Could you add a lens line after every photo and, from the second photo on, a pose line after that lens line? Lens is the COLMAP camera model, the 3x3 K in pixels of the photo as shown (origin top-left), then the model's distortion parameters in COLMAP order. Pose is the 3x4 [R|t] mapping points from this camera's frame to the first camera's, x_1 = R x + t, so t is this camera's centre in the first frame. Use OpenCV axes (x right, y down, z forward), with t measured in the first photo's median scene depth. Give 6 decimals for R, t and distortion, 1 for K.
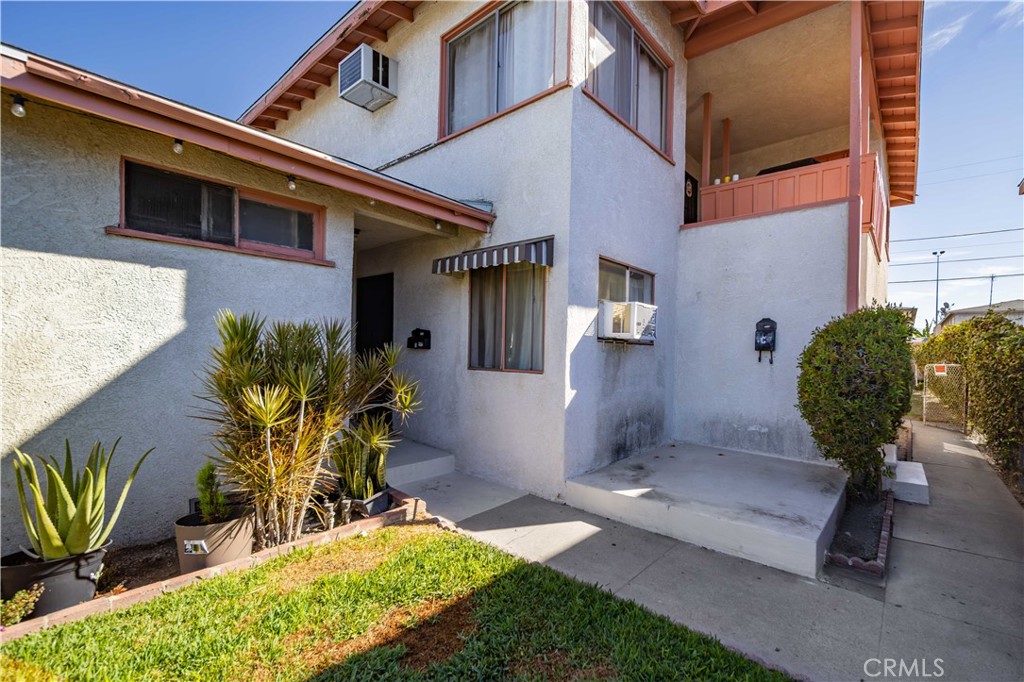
lens RADIAL K [[542.8, 0, 512.0], [0, 542.8, 341.0], [0, 0, 1]] dist [-0.002976, -0.000550]
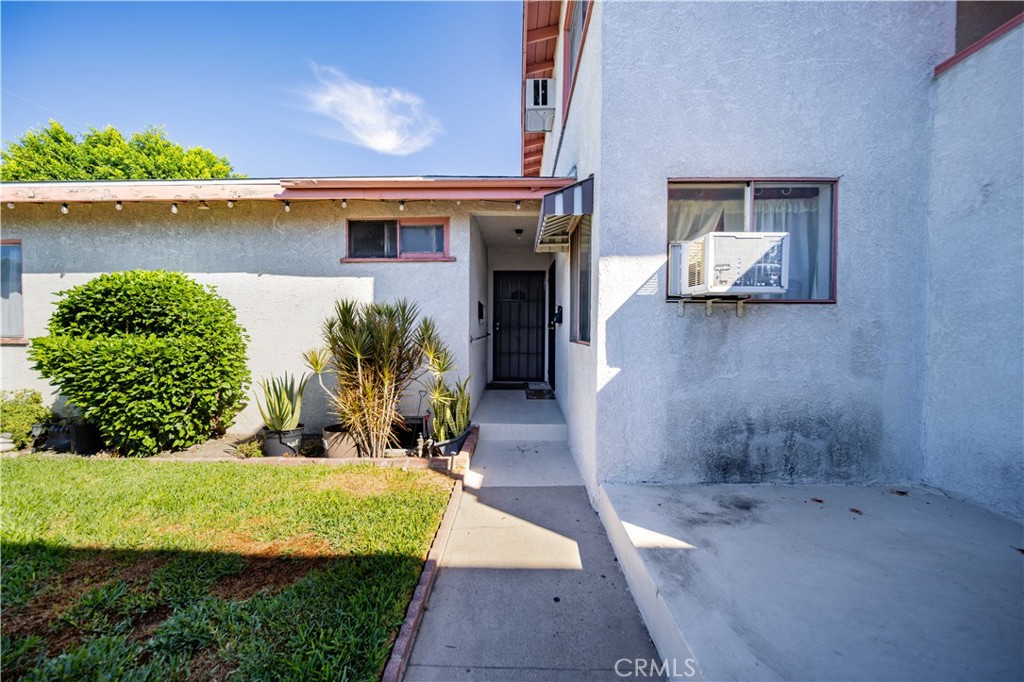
lens RADIAL K [[353.9, 0, 513.6], [0, 353.9, 331.8], [0, 0, 1]] dist [-0.002814, -0.000195]
pose [[0.575117, -0.012673, -0.817973, 0.436203], [0.016208, 0.999860, -0.004096, 0.039472], [0.817911, -0.010902, 0.575242, 0.598815]]
